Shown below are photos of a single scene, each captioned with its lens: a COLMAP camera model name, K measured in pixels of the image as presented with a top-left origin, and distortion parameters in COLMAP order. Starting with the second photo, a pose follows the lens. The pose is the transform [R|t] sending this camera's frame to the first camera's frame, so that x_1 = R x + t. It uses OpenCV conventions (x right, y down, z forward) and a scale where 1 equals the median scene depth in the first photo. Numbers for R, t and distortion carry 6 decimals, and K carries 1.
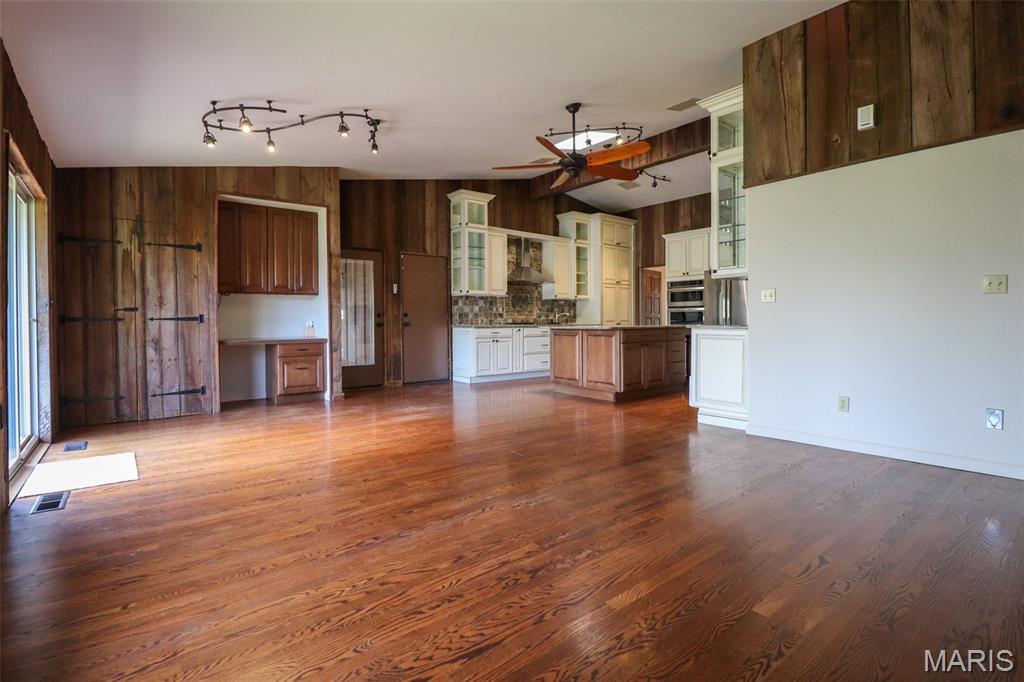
lens RADIAL K [[483.4, 0, 506.2], [0, 483.4, 335.5], [0, 0, 1]] dist [-0.012052, -0.003503]
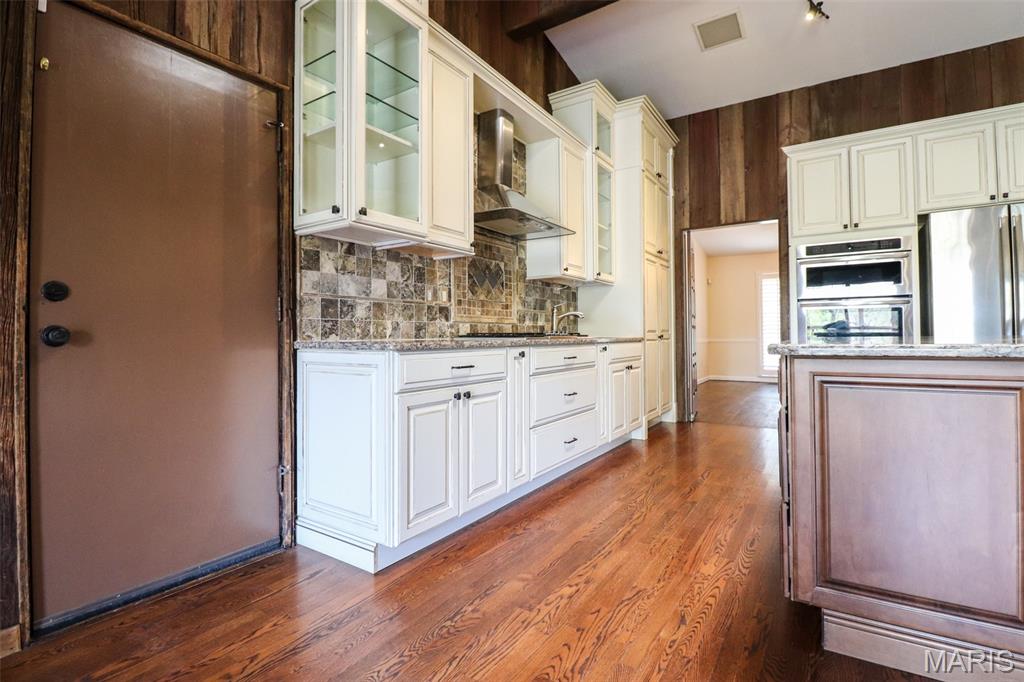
lens RADIAL K [[483.4, 0, 519.0], [0, 483.4, 327.1], [0, 0, 1]] dist [-0.012052, -0.003503]
pose [[0.942601, 0.002220, 0.333914, -0.082781], [0.014060, 0.998827, -0.046329, -0.014502], [-0.333626, 0.048365, 0.941464, 0.689081]]
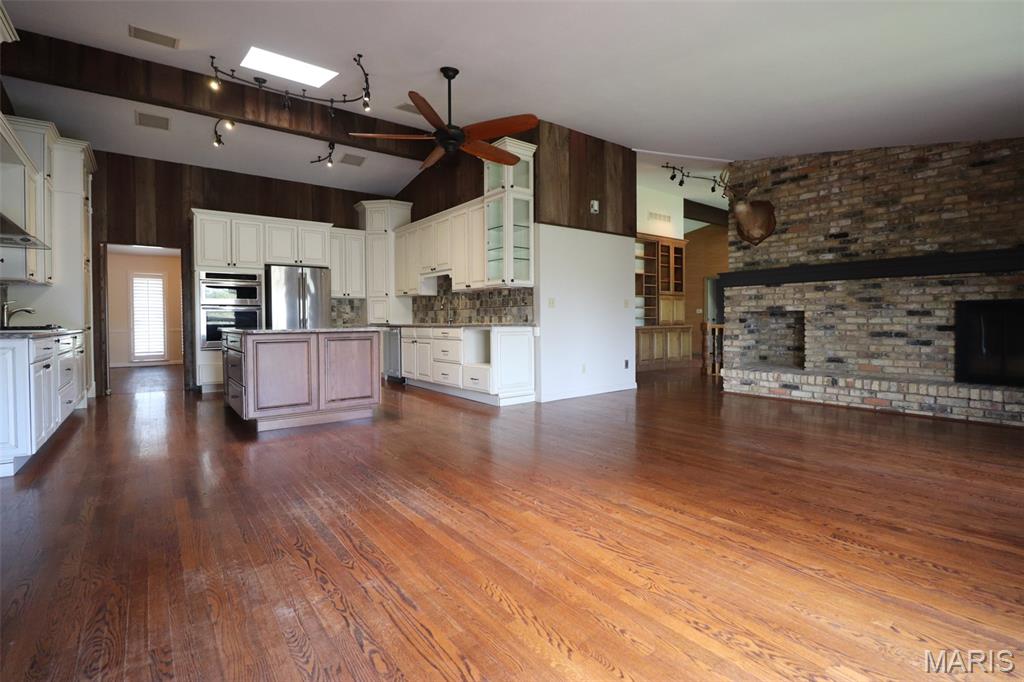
lens RADIAL K [[483.4, 0, 504.5], [0, 483.4, 328.5], [0, 0, 1]] dist [-0.012052, -0.003503]
pose [[0.015859, -0.013291, 0.999786, -0.436816], [0.035784, 0.999279, 0.012717, -0.013845], [-0.999234, 0.035575, 0.016323, 0.541123]]
